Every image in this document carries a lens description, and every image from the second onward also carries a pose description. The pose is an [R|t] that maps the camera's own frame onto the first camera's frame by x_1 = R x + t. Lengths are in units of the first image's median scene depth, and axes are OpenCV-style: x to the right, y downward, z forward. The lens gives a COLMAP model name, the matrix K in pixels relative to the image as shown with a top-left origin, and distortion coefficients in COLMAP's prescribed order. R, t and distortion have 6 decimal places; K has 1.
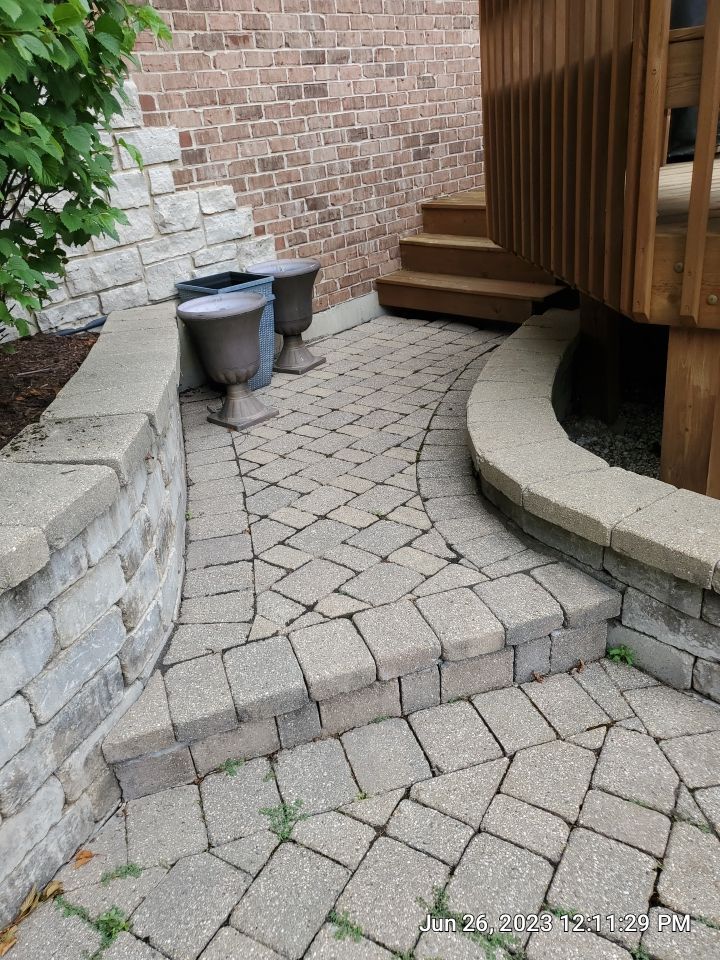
lens RADIAL K [[762.1, 0, 349.3], [0, 762.1, 475.6], [0, 0, 1]] dist [-0.002307, 0.023057]
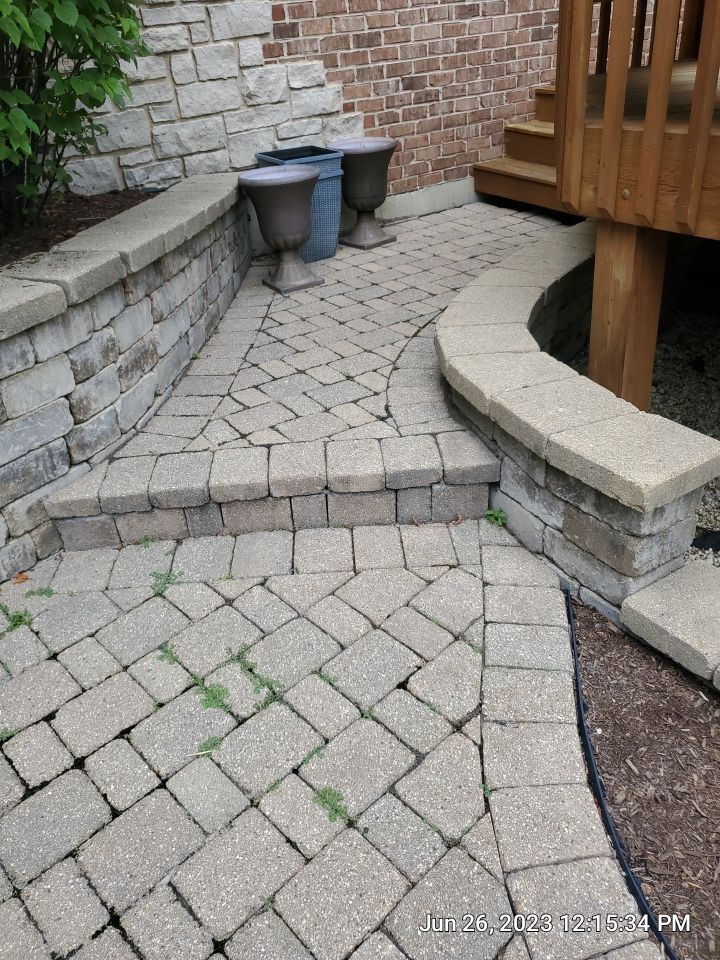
lens RADIAL K [[795.9, 0, 400.7], [0, 795.9, 475.7], [0, 0, 1]] dist [0.063802, -0.119894]
pose [[0.963504, 0.153333, -0.219428, 0.391080], [-0.128217, 0.983896, 0.124534, 0.040725], [0.234989, -0.091855, 0.967648, -0.130942]]
